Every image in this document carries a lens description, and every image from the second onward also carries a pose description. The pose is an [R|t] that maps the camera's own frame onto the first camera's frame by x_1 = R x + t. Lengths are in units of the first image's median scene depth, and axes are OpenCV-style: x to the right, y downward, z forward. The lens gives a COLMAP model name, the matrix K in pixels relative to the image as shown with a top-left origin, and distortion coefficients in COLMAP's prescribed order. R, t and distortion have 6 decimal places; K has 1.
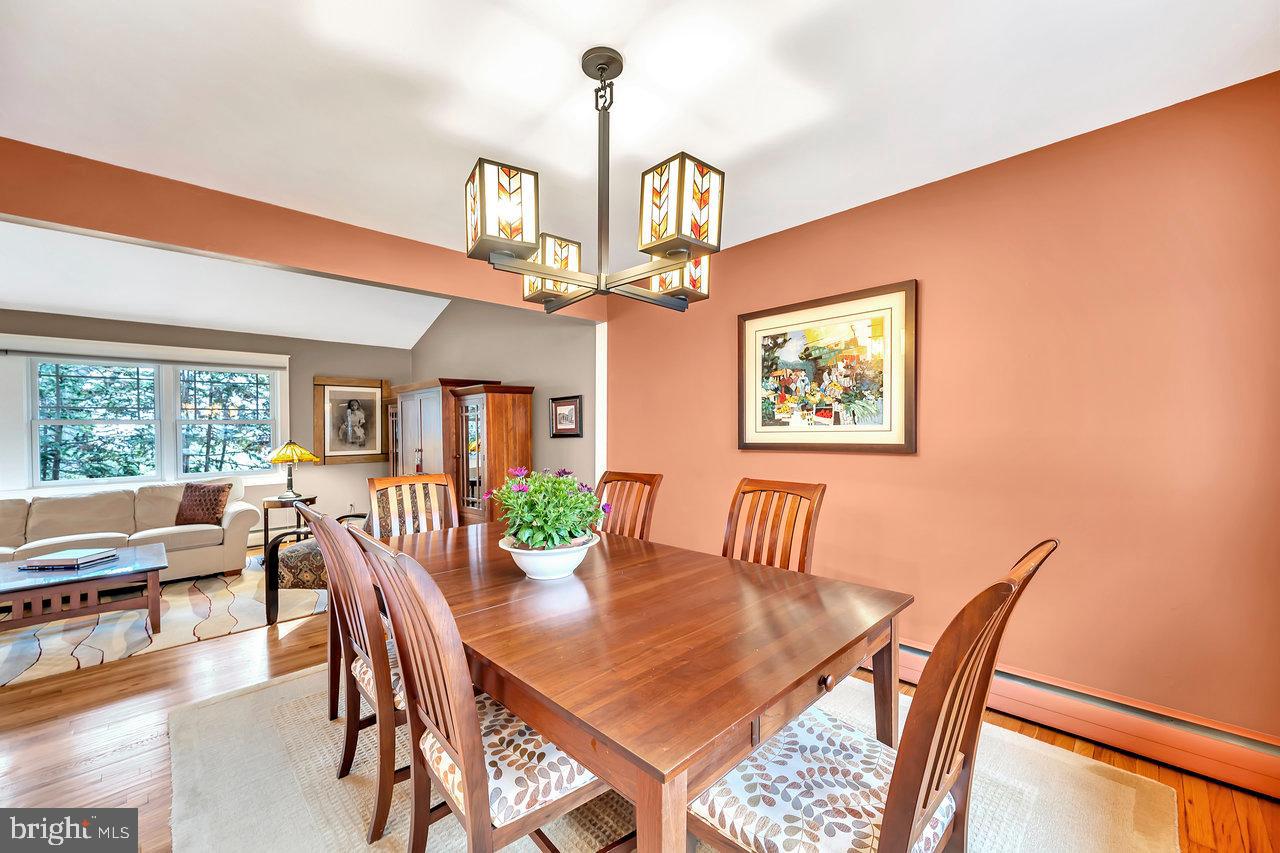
lens RADIAL K [[507.0, 0, 634.7], [0, 507.0, 428.8], [0, 0, 1]] dist [0.001303, -0.000342]
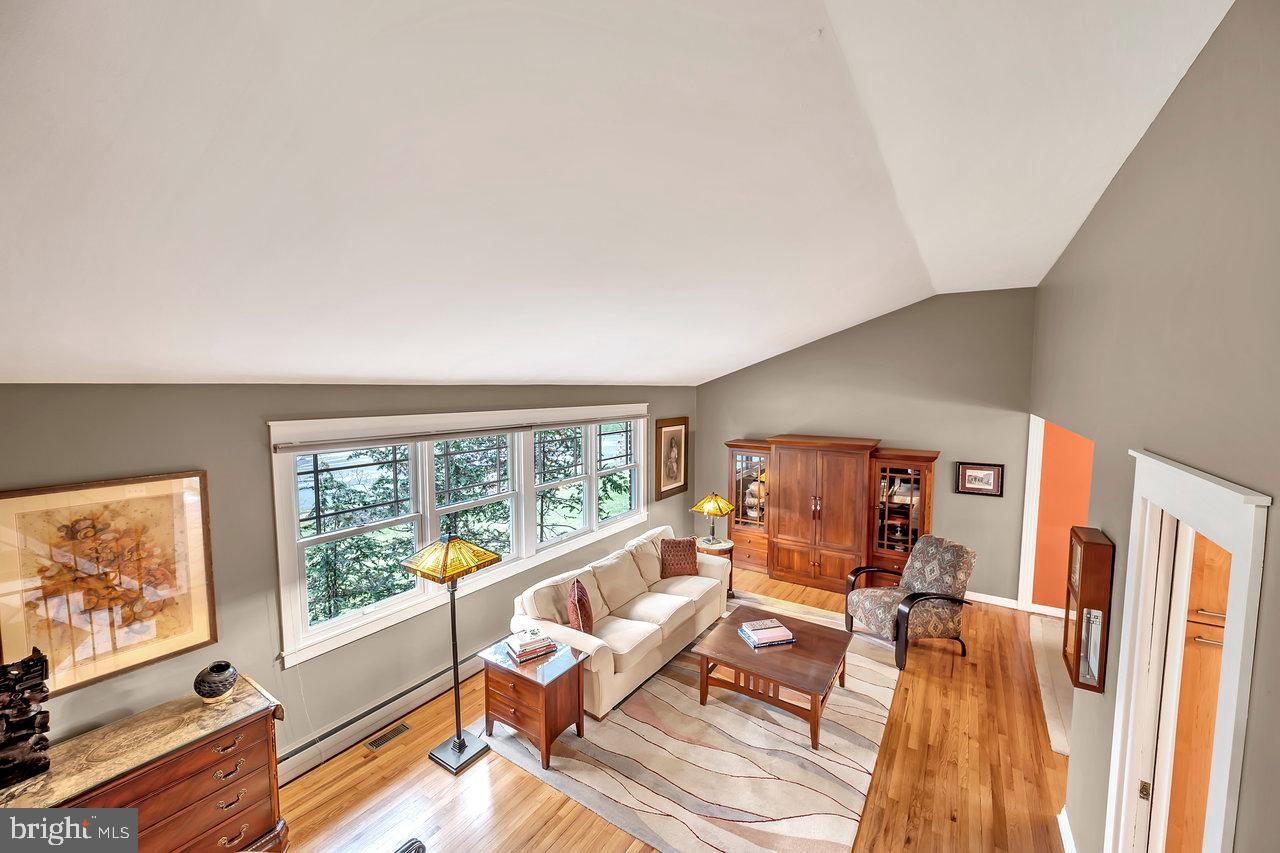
lens RADIAL K [[507.0, 0, 643.0], [0, 507.0, 426.0], [0, 0, 1]] dist [0.001303, -0.000342]
pose [[0.974887, 0.001824, 0.222692, -1.268052], [-0.017817, 0.997400, 0.069827, -0.234764], [-0.221986, -0.072041, 0.972385, -0.098986]]
